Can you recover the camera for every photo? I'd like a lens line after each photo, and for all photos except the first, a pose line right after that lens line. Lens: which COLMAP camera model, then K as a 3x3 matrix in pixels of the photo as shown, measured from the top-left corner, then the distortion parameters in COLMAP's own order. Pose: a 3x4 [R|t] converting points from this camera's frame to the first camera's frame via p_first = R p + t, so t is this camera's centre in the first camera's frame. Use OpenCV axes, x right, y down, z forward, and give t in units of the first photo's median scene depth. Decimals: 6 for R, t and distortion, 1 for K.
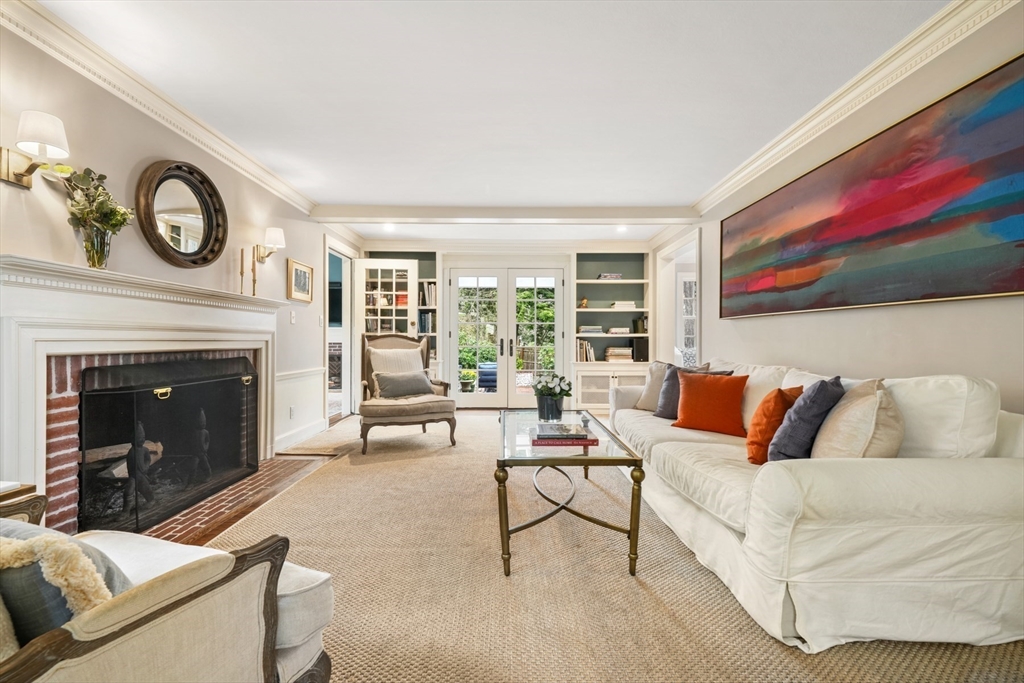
lens RADIAL K [[439.2, 0, 510.8], [0, 439.2, 339.0], [0, 0, 1]] dist [-0.000987, 0.000022]
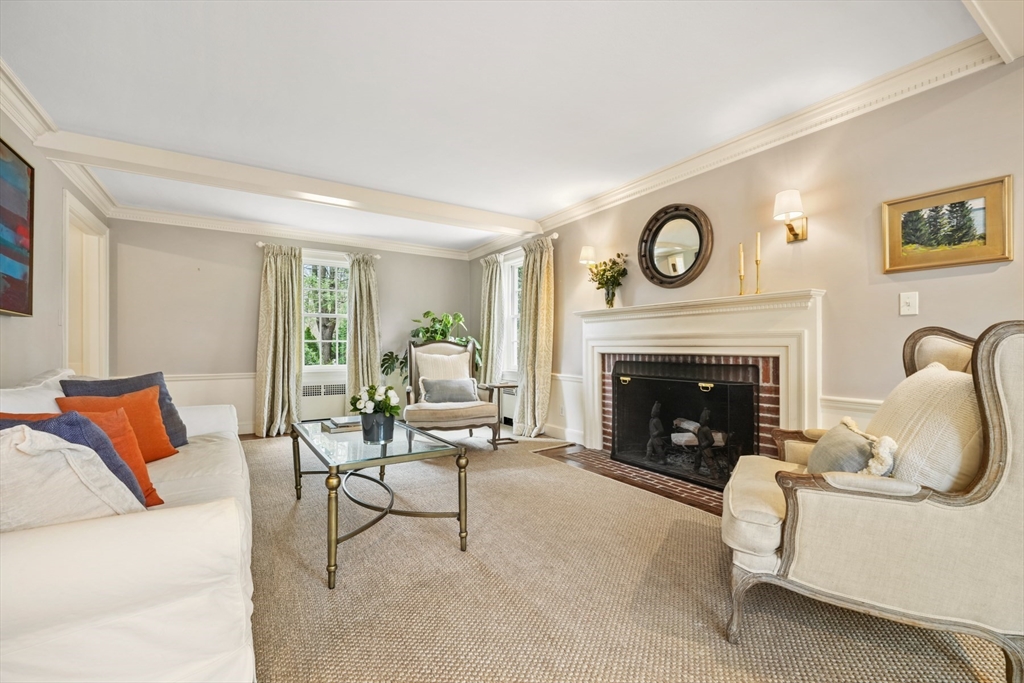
lens RADIAL K [[439.2, 0, 508.9], [0, 439.2, 343.4], [0, 0, 1]] dist [-0.000987, 0.000022]
pose [[-0.842172, 0.014547, -0.539013, 0.325442], [0.016084, 0.999869, 0.001853, -0.013647], [0.538969, -0.007109, -0.842295, 1.811361]]
